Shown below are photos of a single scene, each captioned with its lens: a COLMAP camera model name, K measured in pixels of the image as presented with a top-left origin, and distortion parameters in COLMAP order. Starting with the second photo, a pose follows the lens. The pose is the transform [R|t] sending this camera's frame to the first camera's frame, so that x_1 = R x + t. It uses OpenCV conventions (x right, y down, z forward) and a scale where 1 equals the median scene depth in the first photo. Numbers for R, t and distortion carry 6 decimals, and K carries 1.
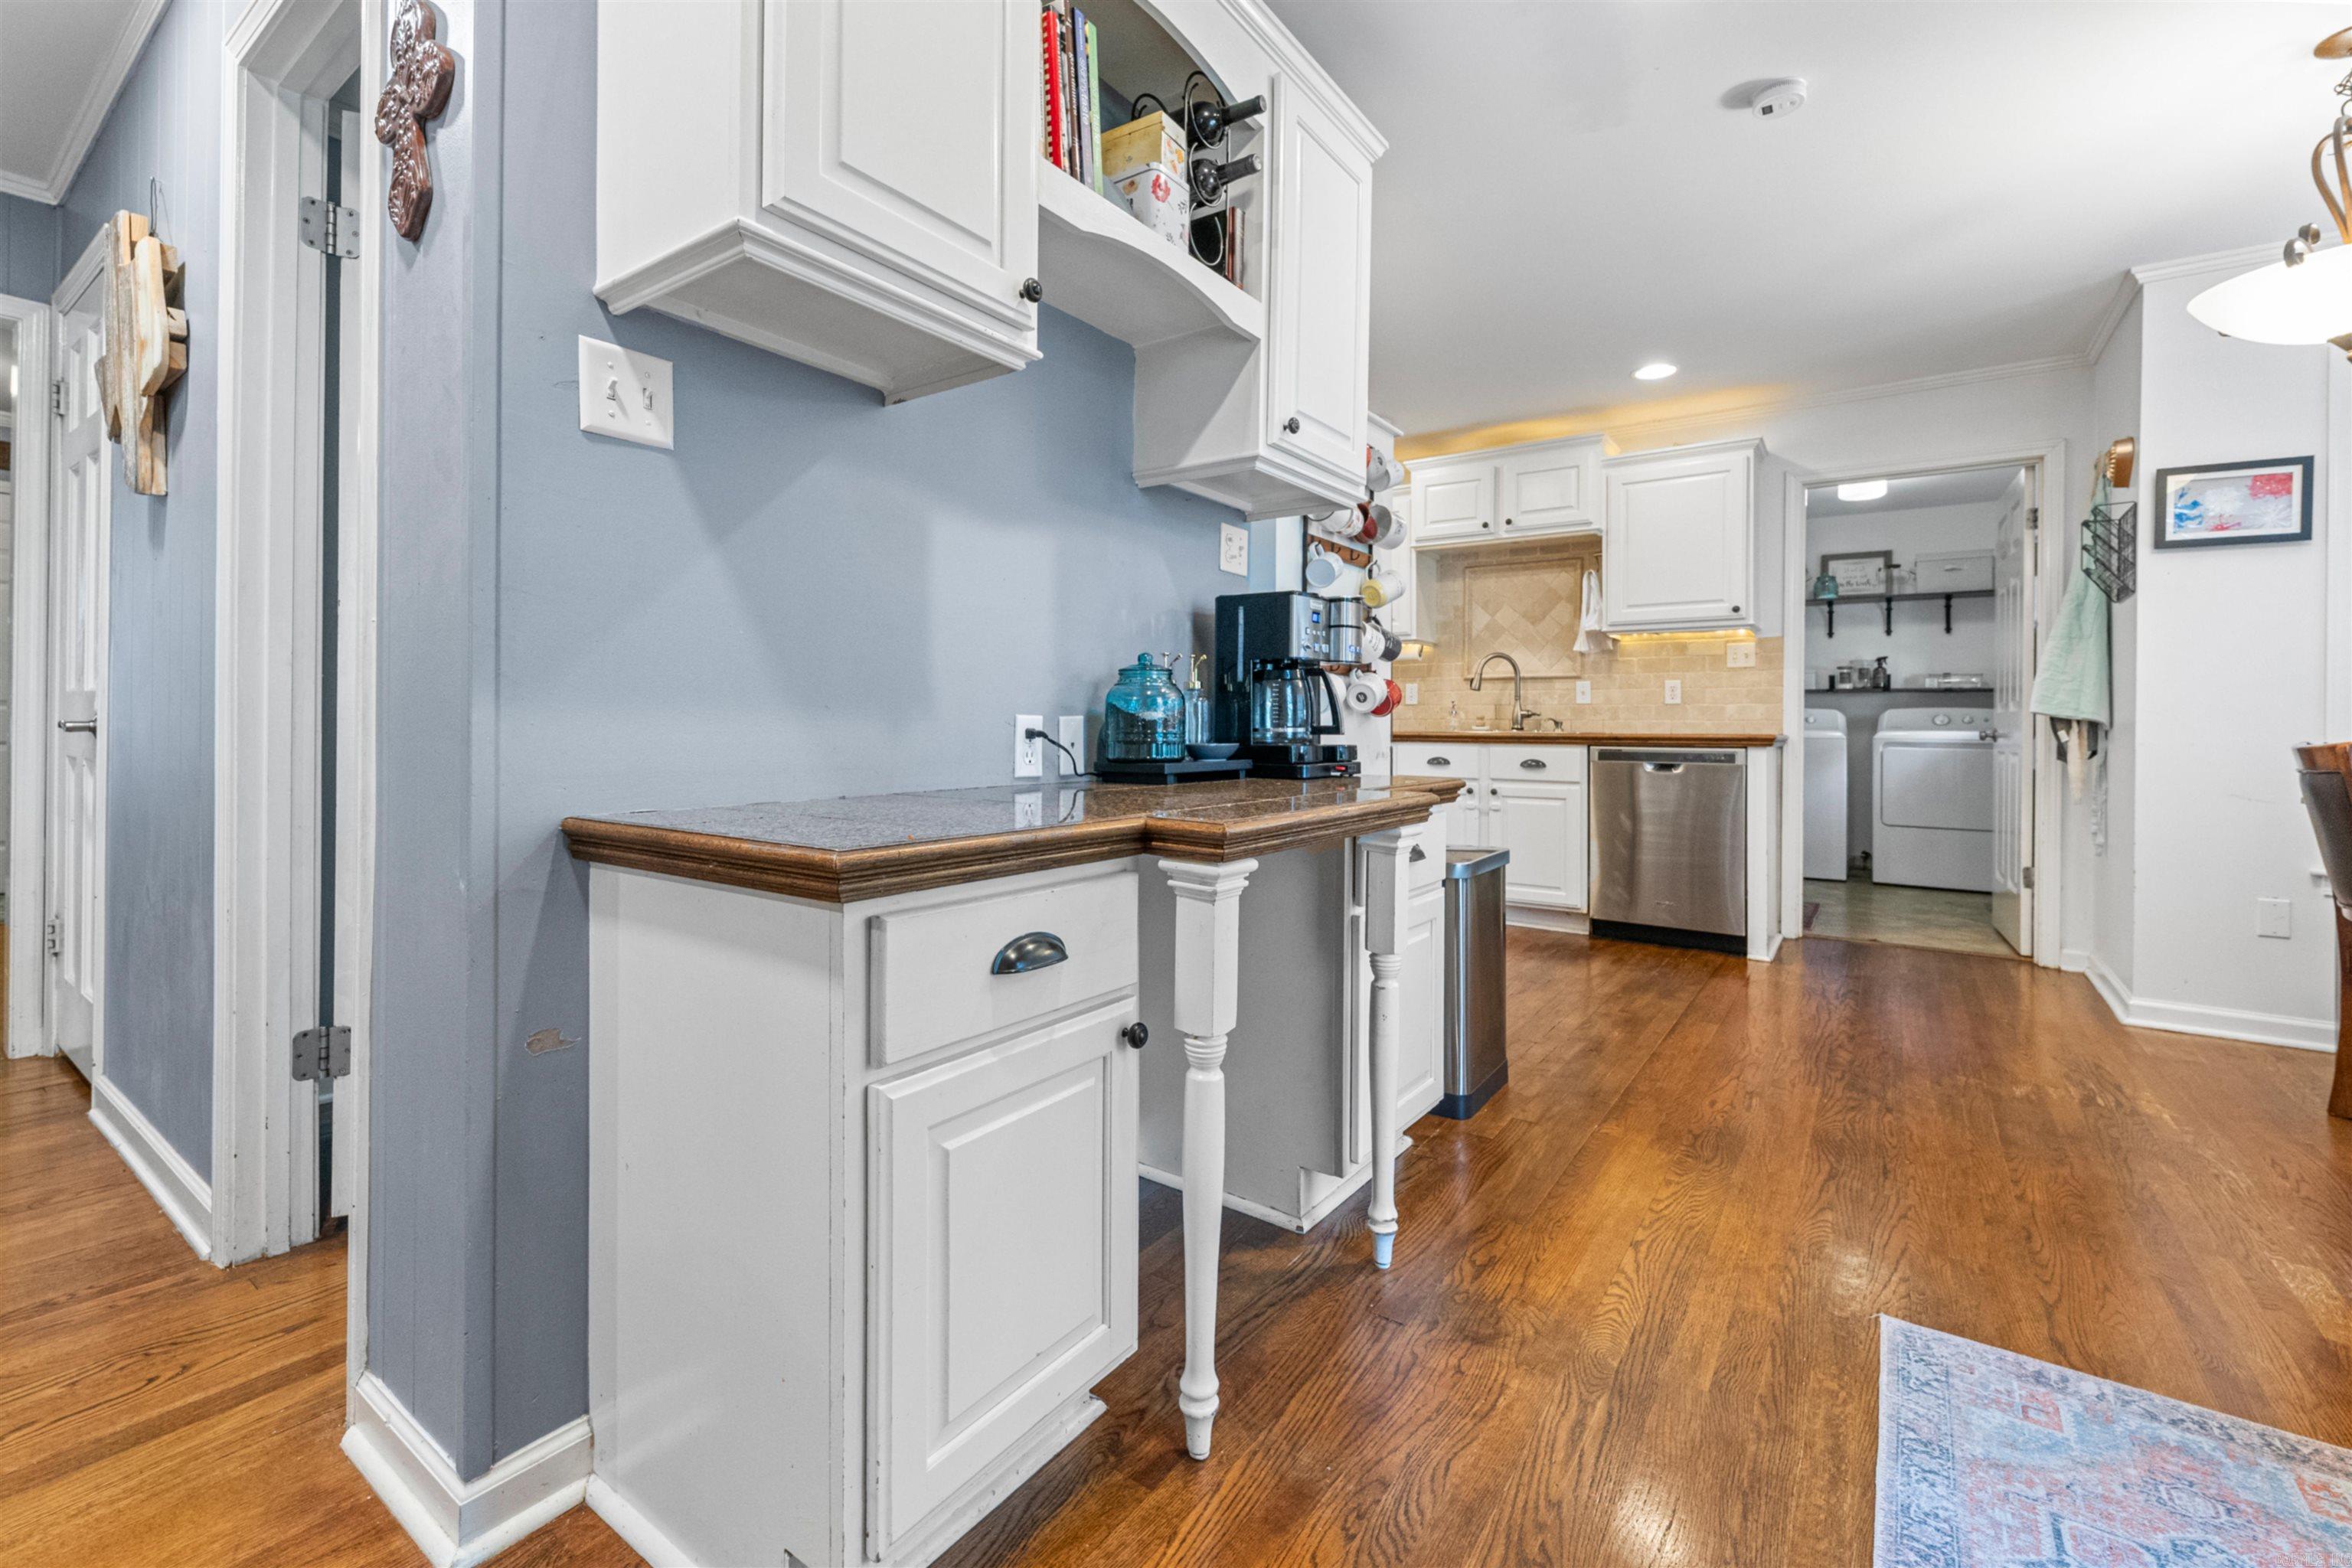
lens RADIAL K [[965.9, 0, 1174.8], [0, 965.9, 706.1], [0, 0, 1]] dist [0.005000, -0.001356]
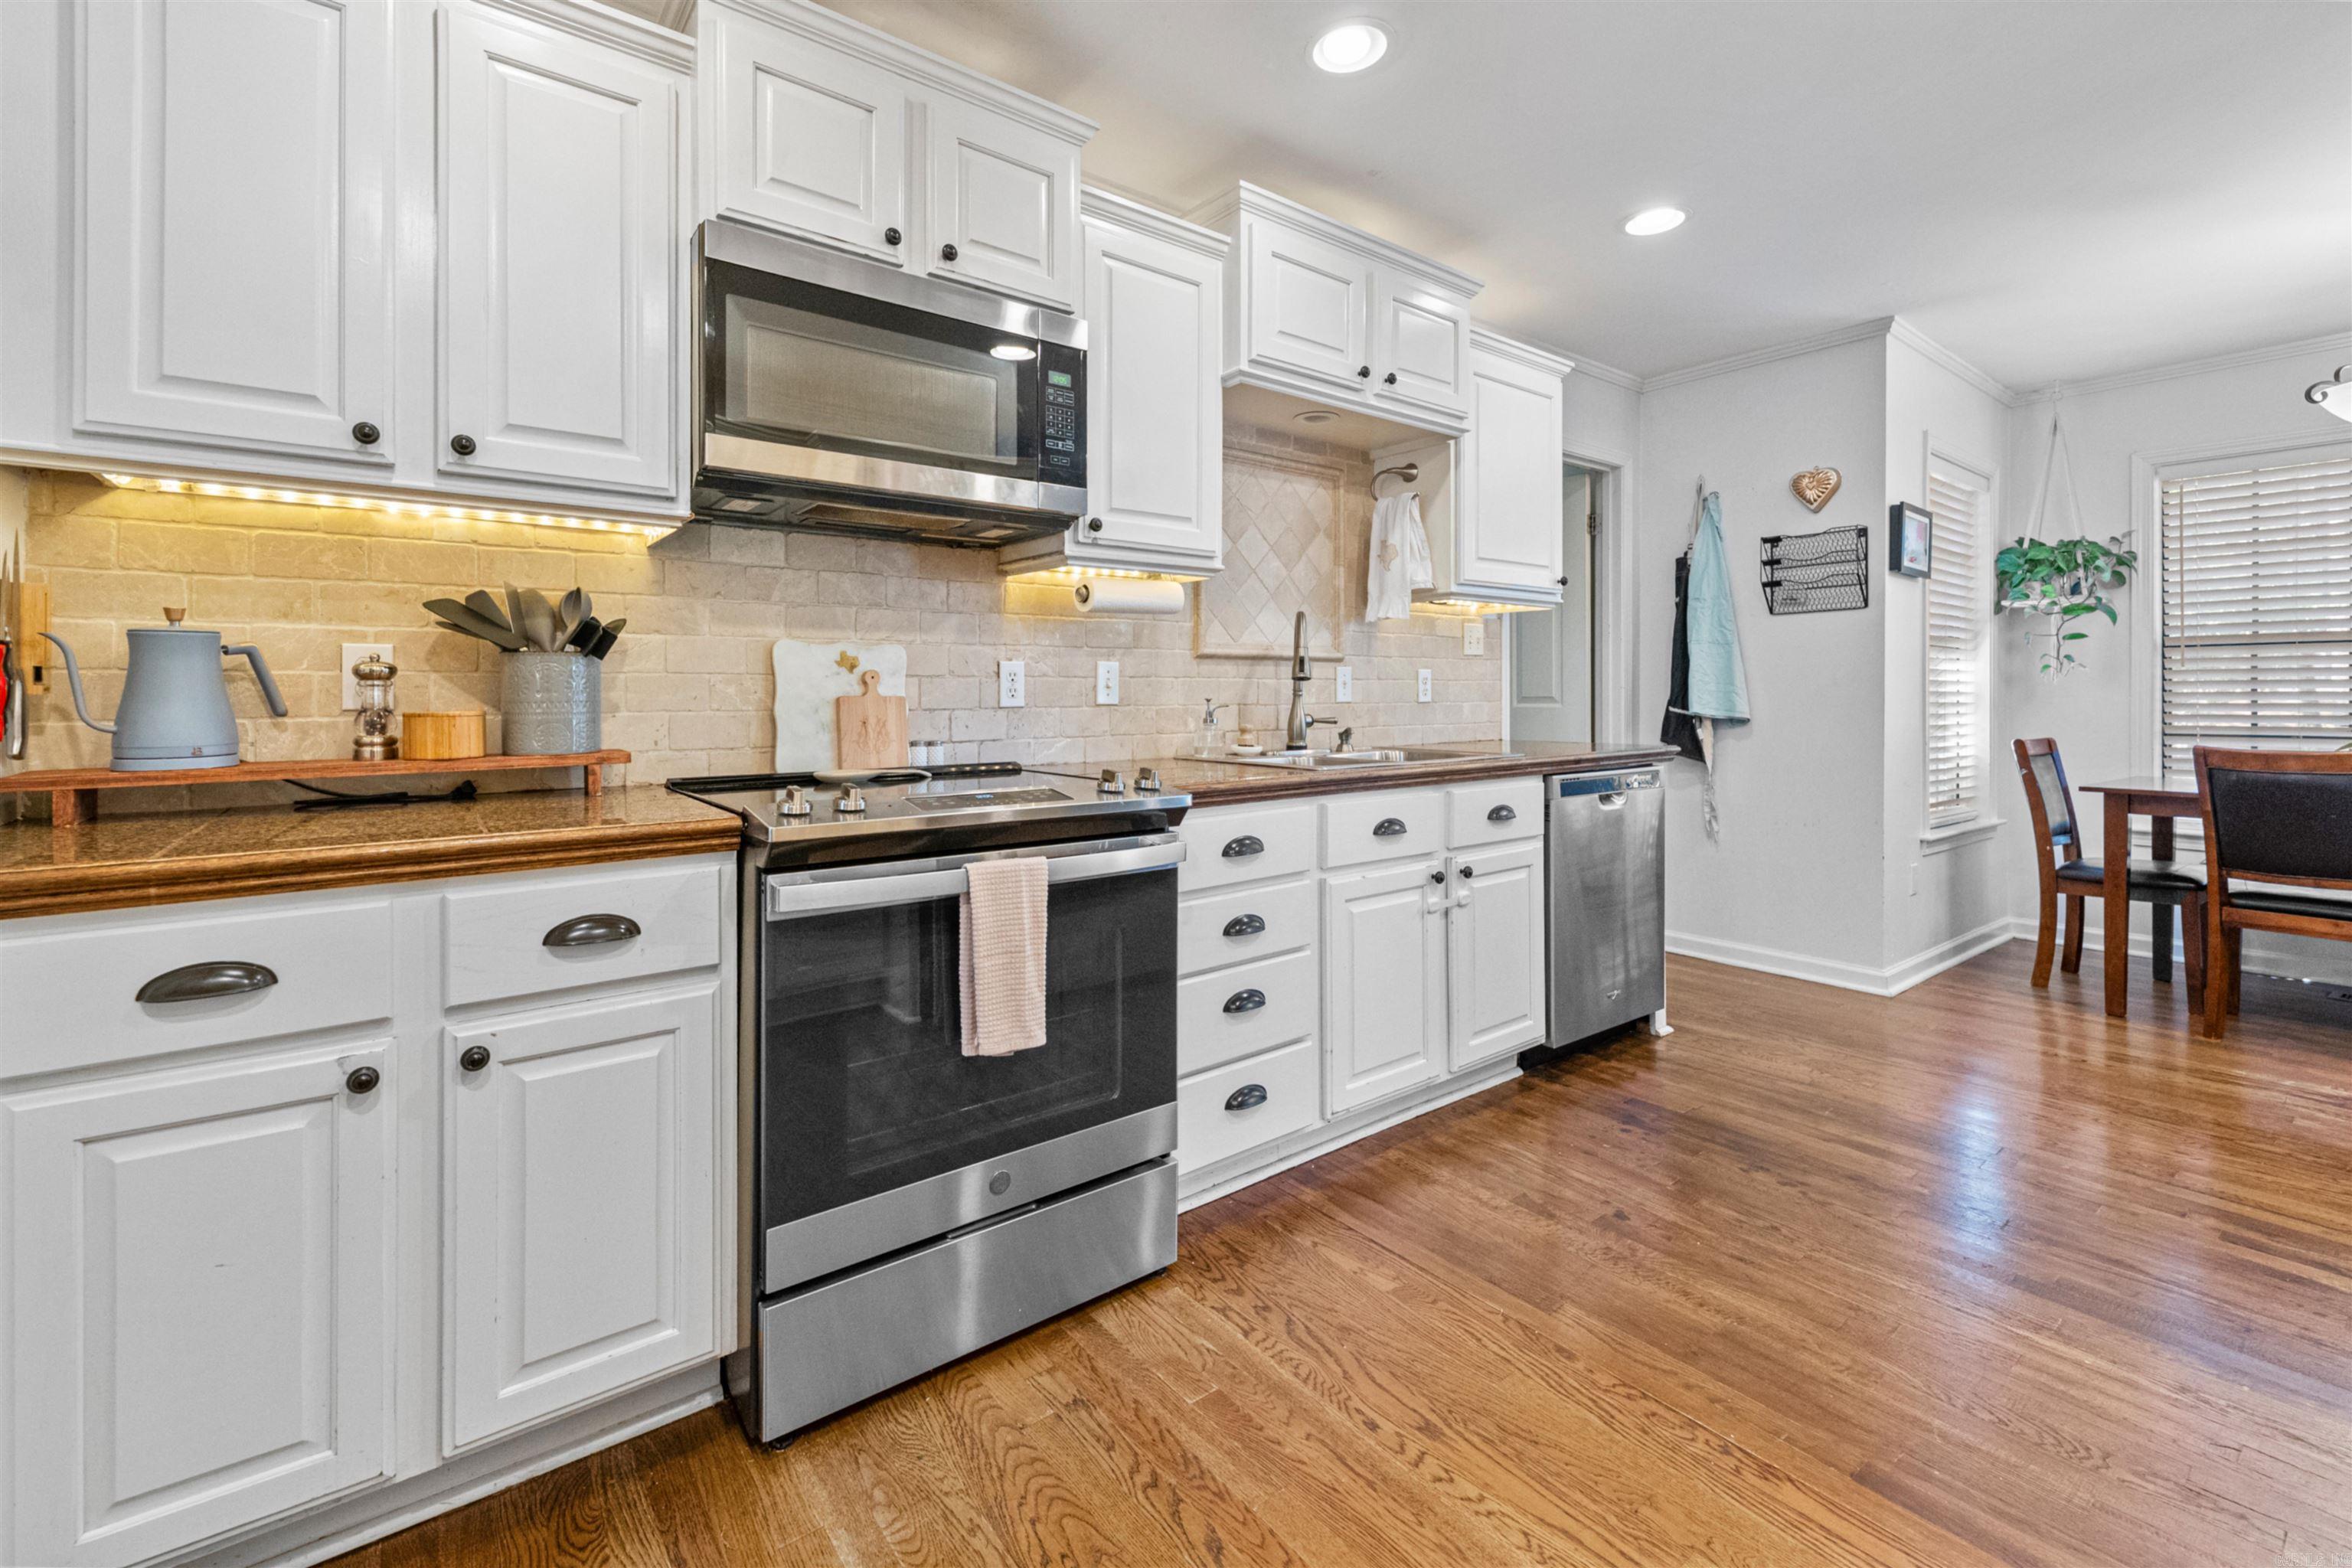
lens RADIAL K [[965.9, 0, 1153.2], [0, 965.9, 691.6], [0, 0, 1]] dist [0.005000, -0.001356]
pose [[0.300196, -0.007870, 0.953845, -0.218408], [-0.011577, 0.999862, 0.011893, -0.016429], [-0.953807, -0.014613, 0.300064, 0.963693]]
